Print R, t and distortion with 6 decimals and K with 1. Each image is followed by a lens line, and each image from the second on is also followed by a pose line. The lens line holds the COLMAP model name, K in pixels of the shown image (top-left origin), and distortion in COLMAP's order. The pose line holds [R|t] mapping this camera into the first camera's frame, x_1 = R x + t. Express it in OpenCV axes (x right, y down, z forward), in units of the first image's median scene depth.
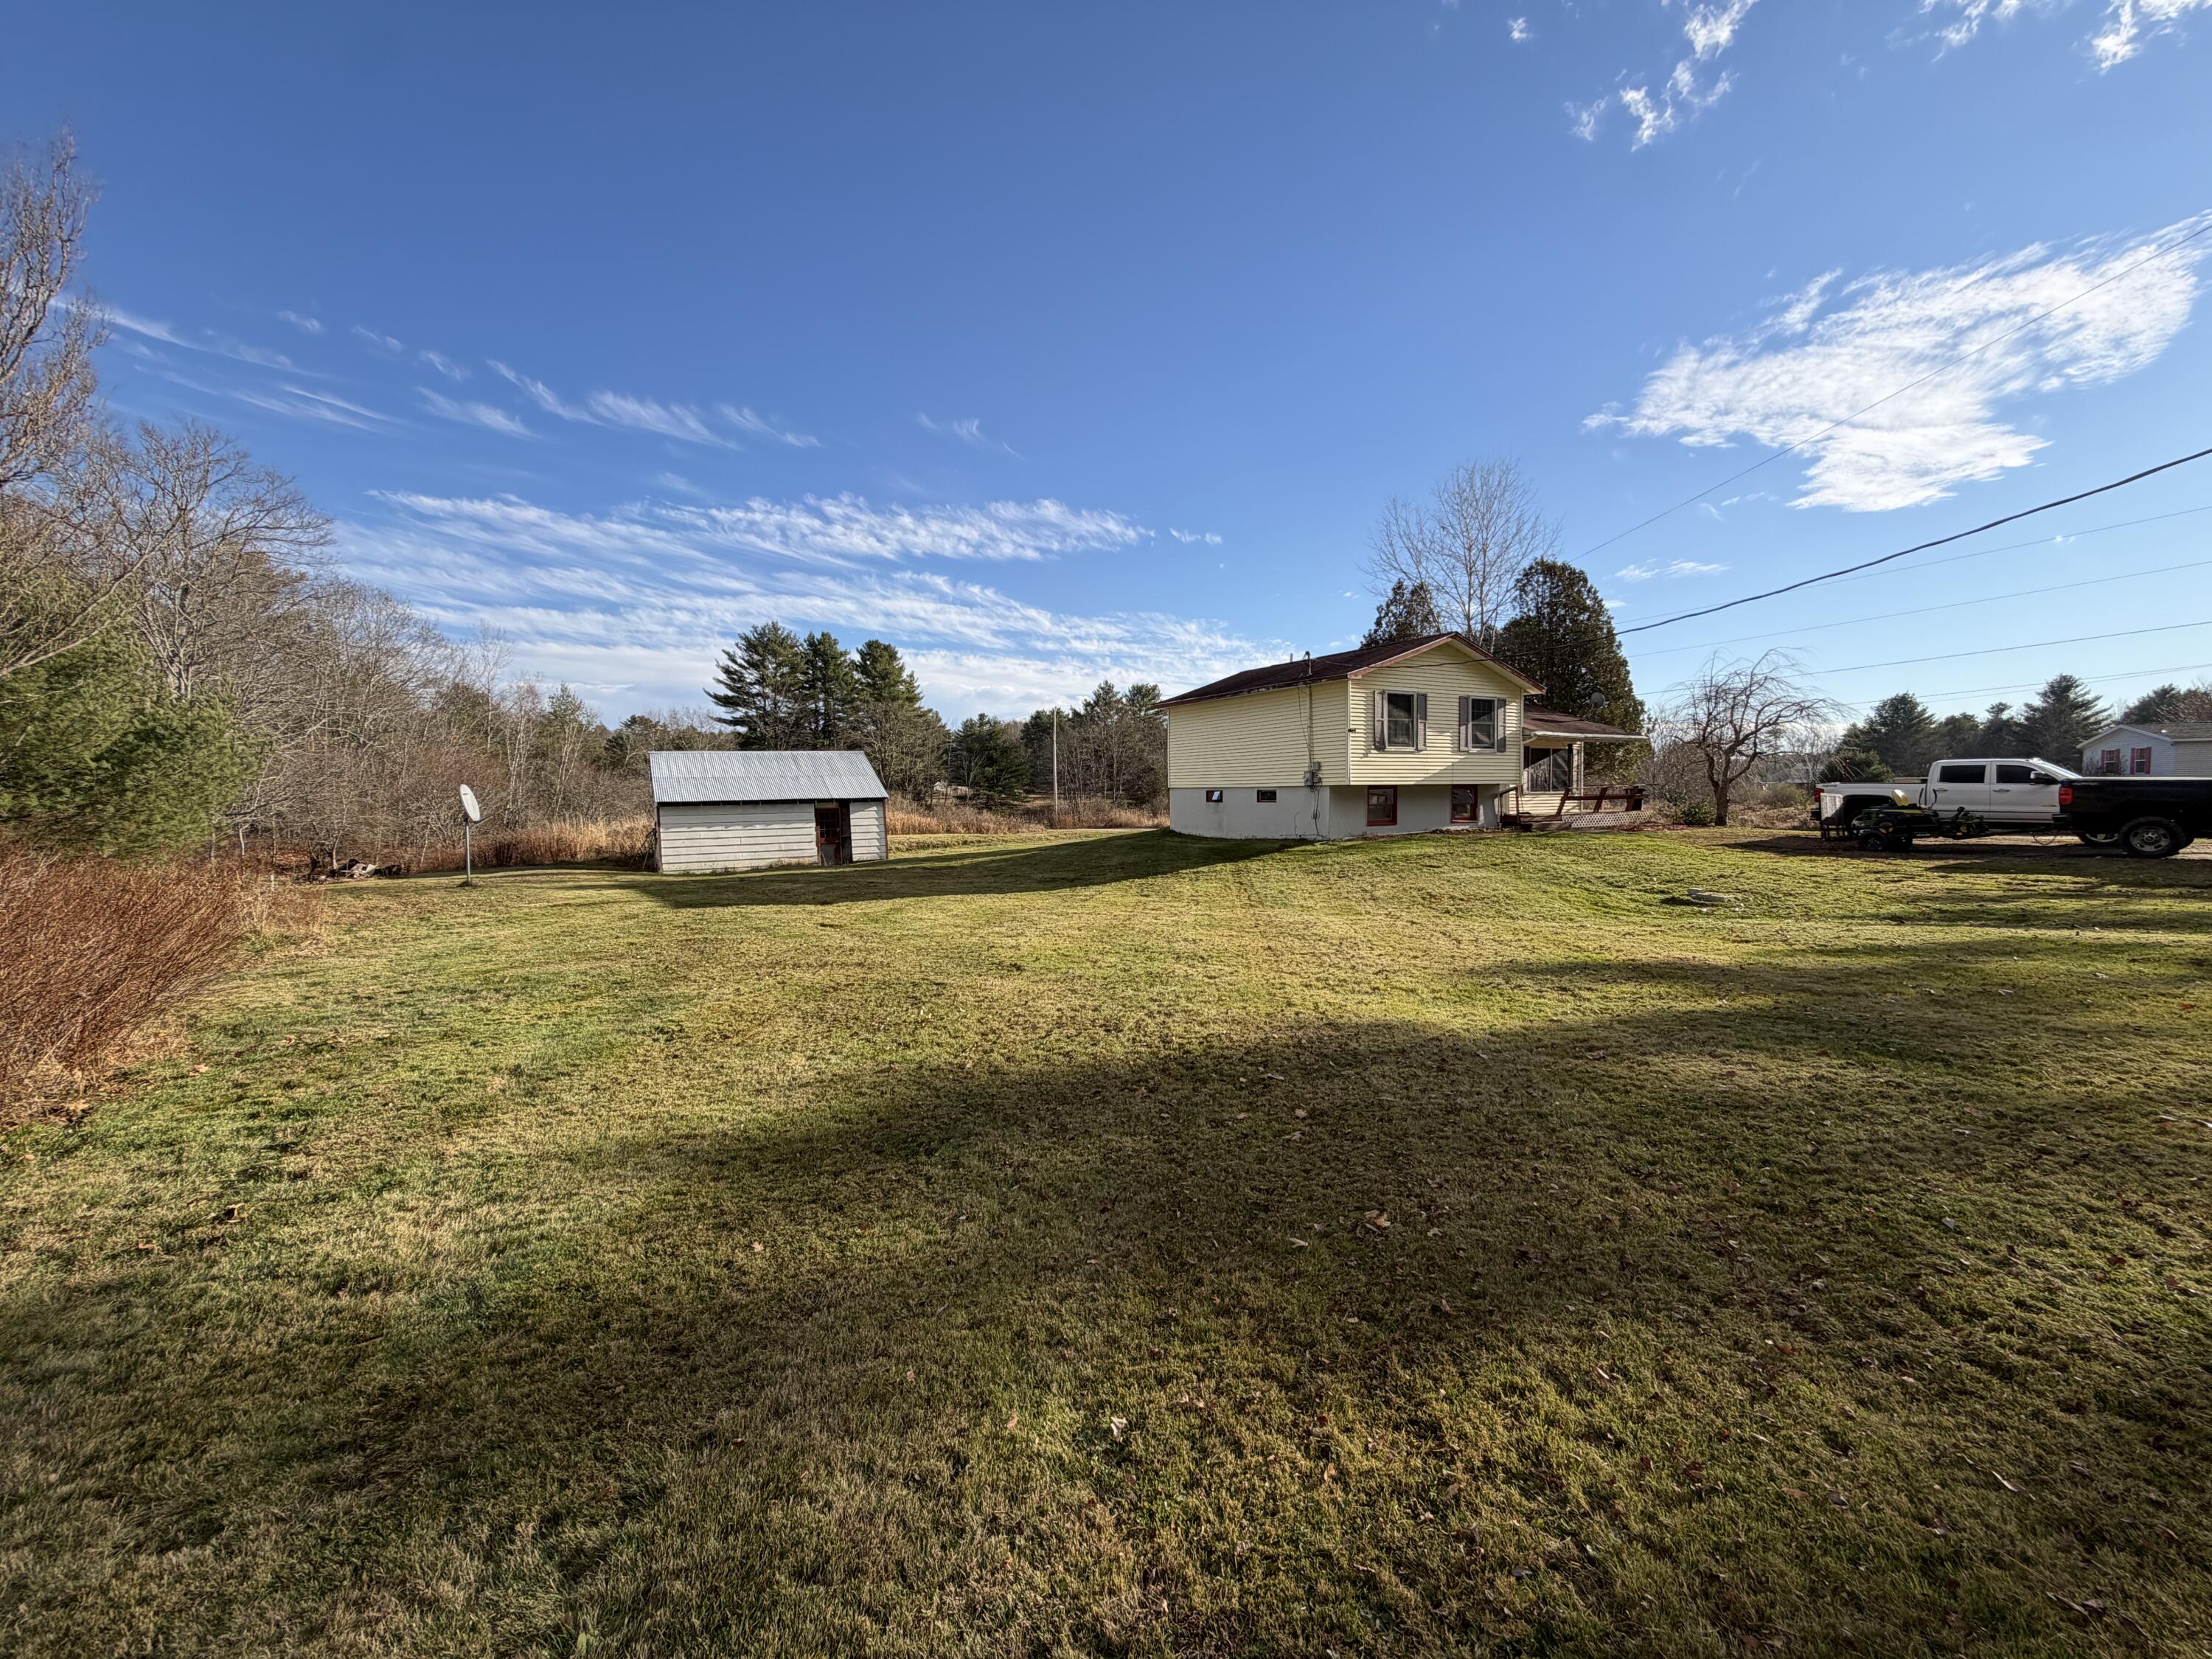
lens RADIAL K [[885.9, 0, 1106.0], [0, 885.9, 829.5], [0, 0, 1]] dist [-0.000614, 0.000377]
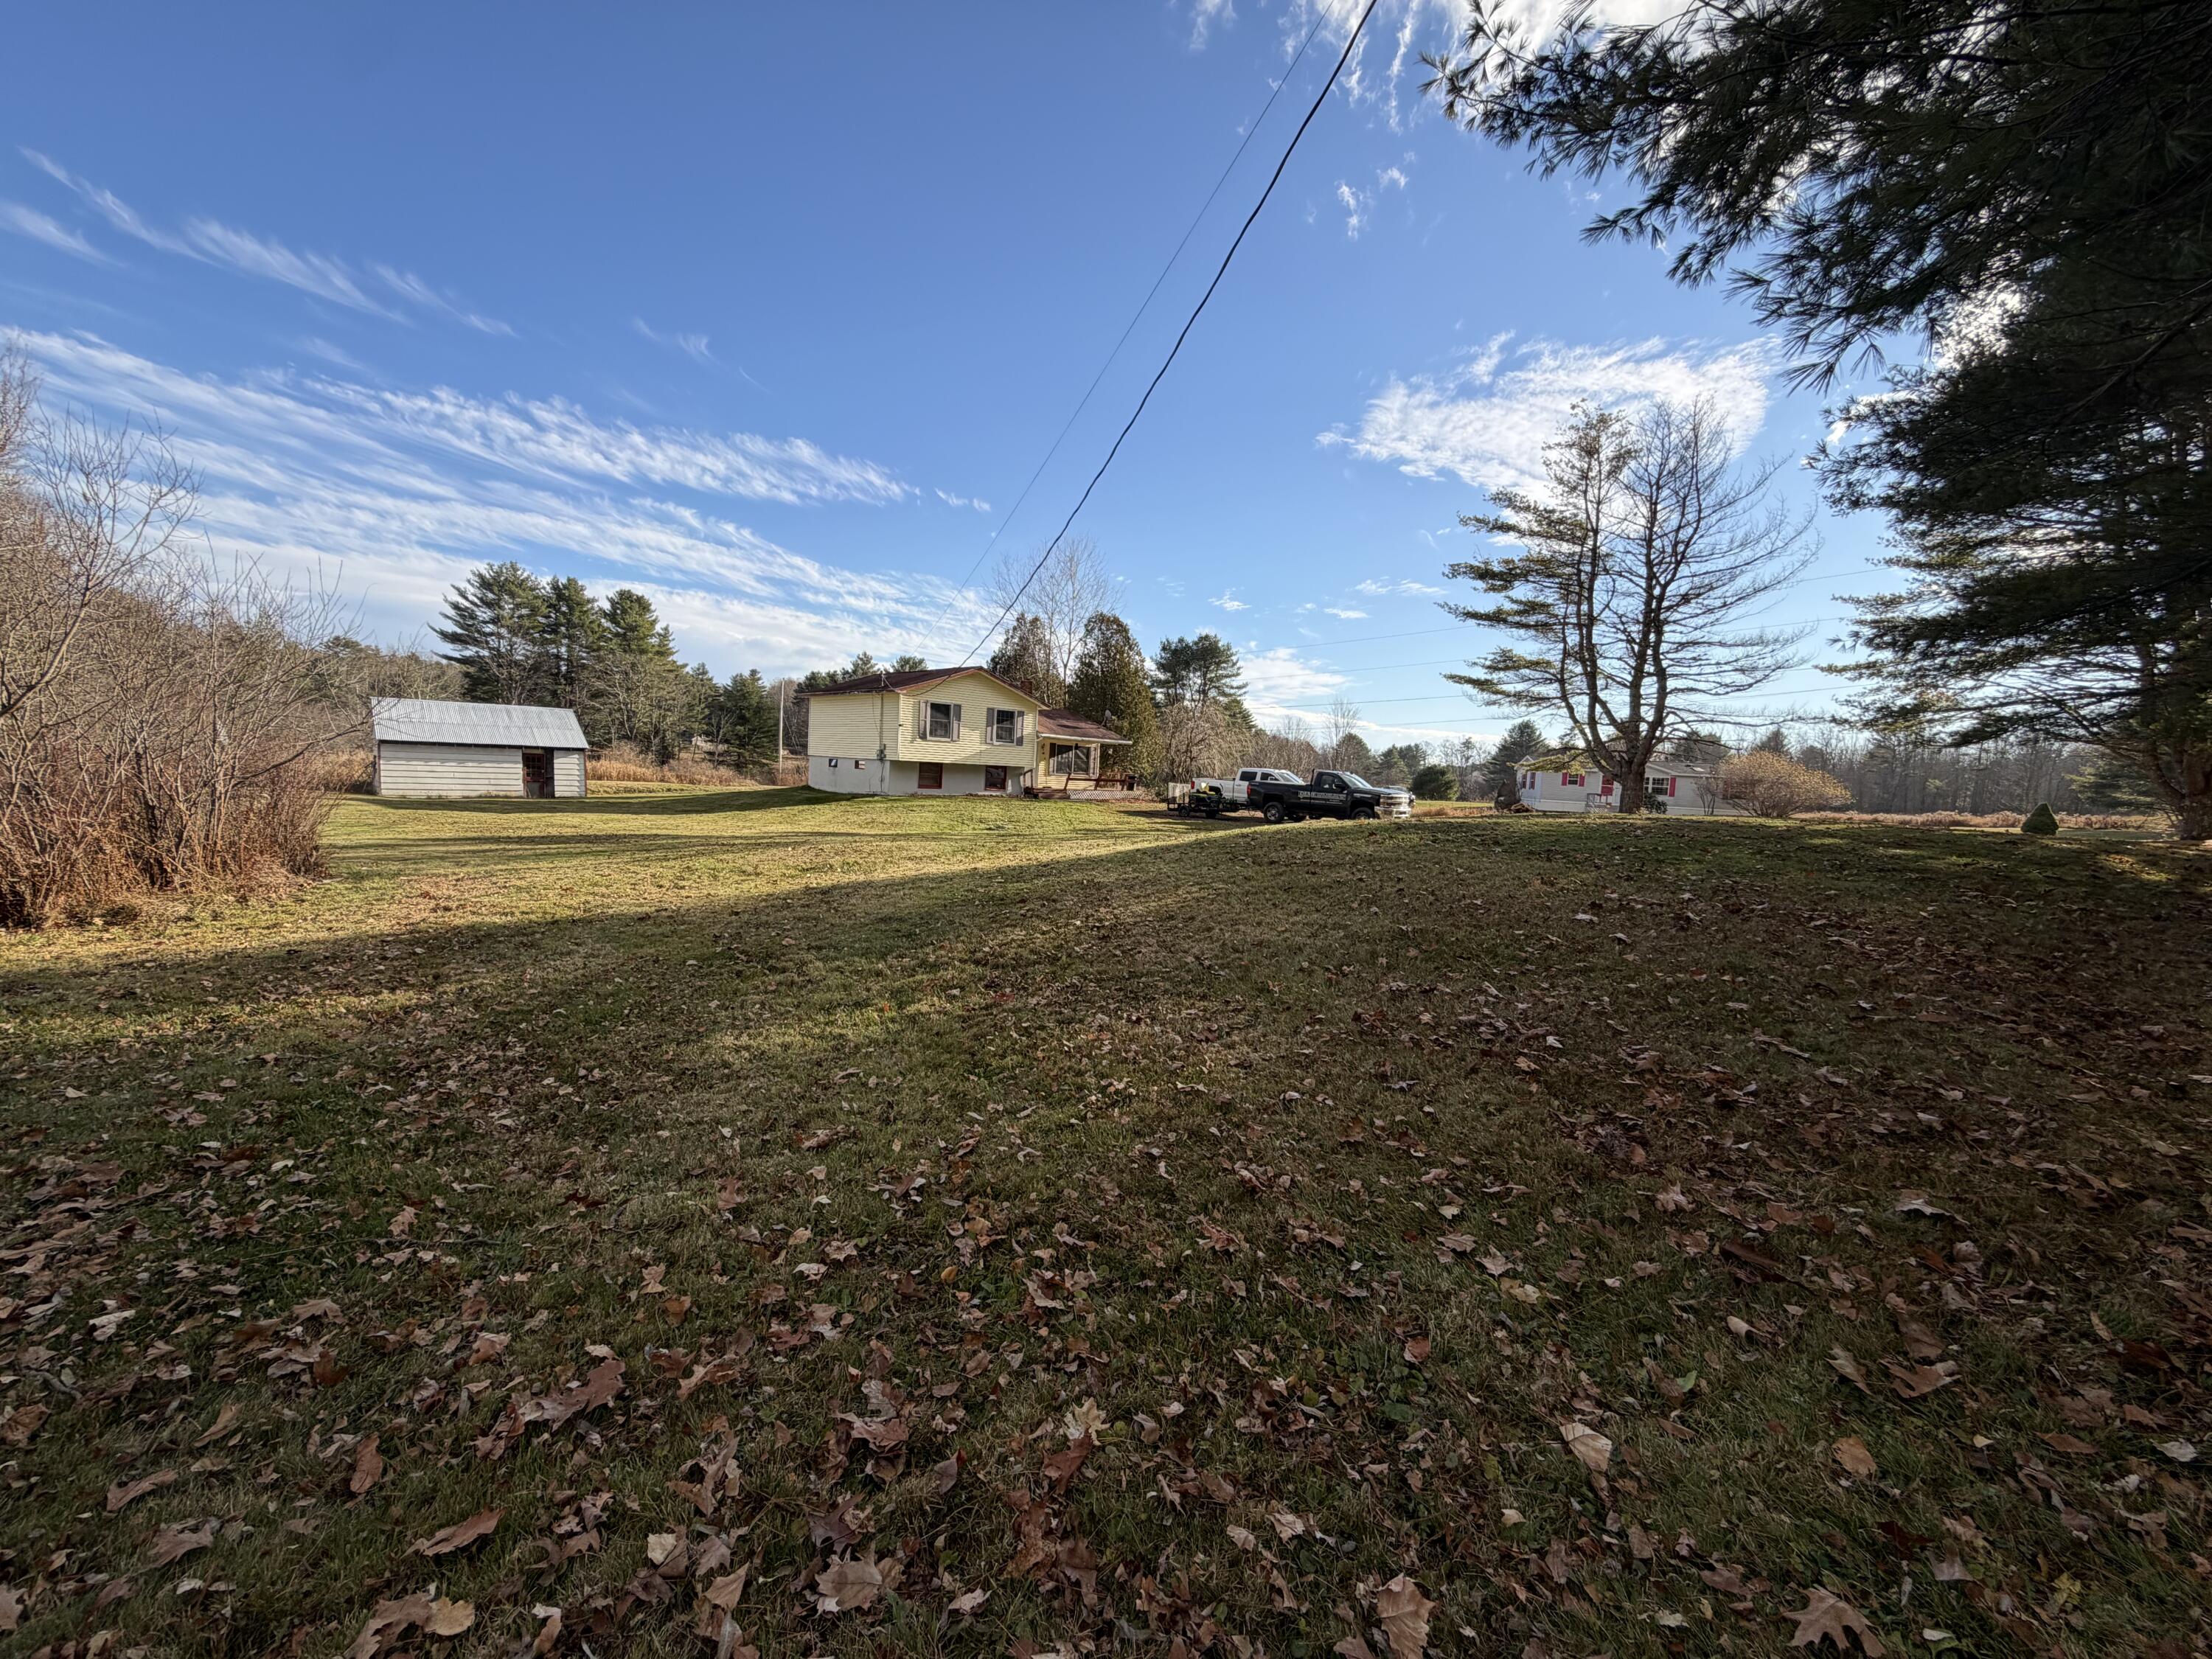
lens RADIAL K [[885.9, 0, 1106.0], [0, 885.9, 829.5], [0, 0, 1]] dist [-0.000614, 0.000377]
pose [[0.972307, 0.046882, 0.228956, 0.161045], [-0.053863, 0.998252, 0.024335, 0.007656], [-0.227415, -0.035993, 0.973133, -0.346589]]
